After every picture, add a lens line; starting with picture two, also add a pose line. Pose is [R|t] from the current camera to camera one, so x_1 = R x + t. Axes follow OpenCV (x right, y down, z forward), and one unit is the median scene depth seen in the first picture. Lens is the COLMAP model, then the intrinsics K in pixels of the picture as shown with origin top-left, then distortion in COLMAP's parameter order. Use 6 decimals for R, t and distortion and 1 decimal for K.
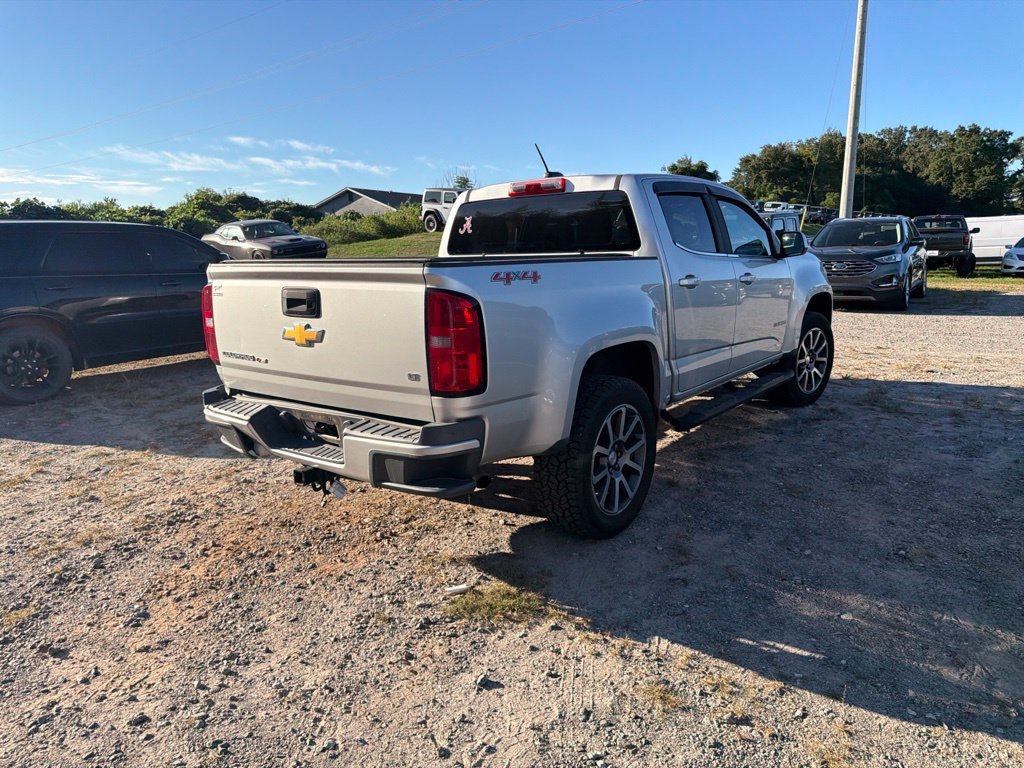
lens RADIAL K [[728.0, 0, 504.6], [0, 728.0, 374.5], [0, 0, 1]] dist [0.027307, -0.035732]
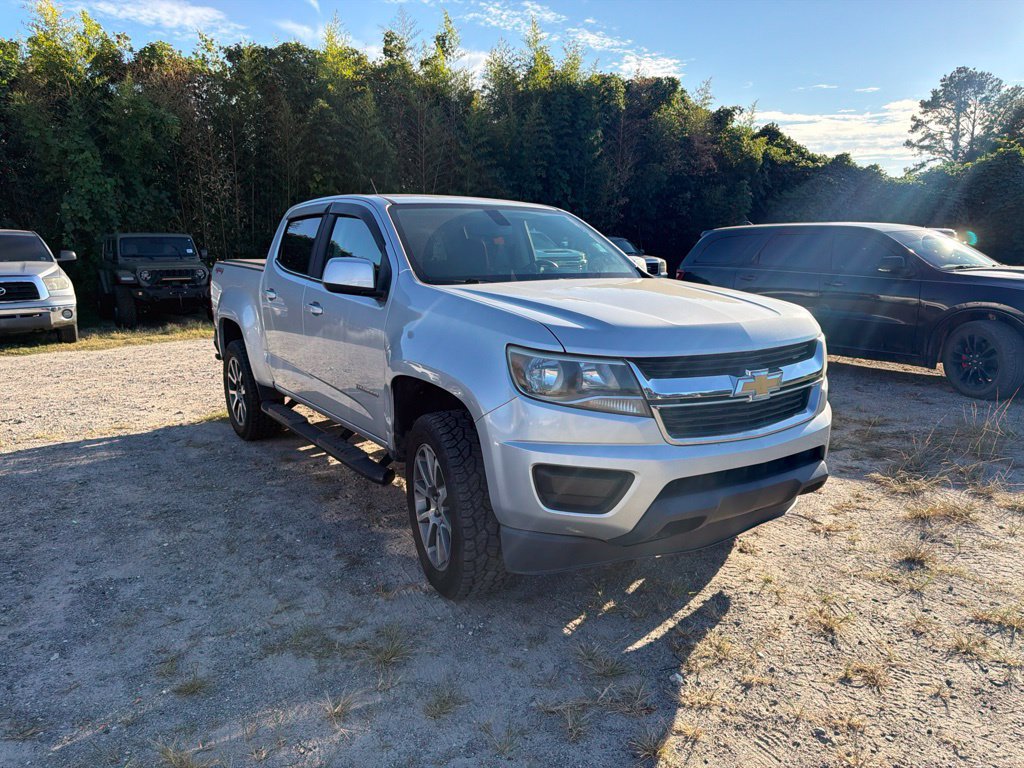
lens RADIAL K [[728.0, 0, 507.4], [0, 728.0, 385.0], [0, 0, 1]] dist [0.027307, -0.035732]
pose [[-0.310160, 0.204707, -0.928383, 1.354200], [-0.158829, 0.951659, 0.262902, -0.384010], [0.937323, 0.228996, -0.262654, 1.819869]]
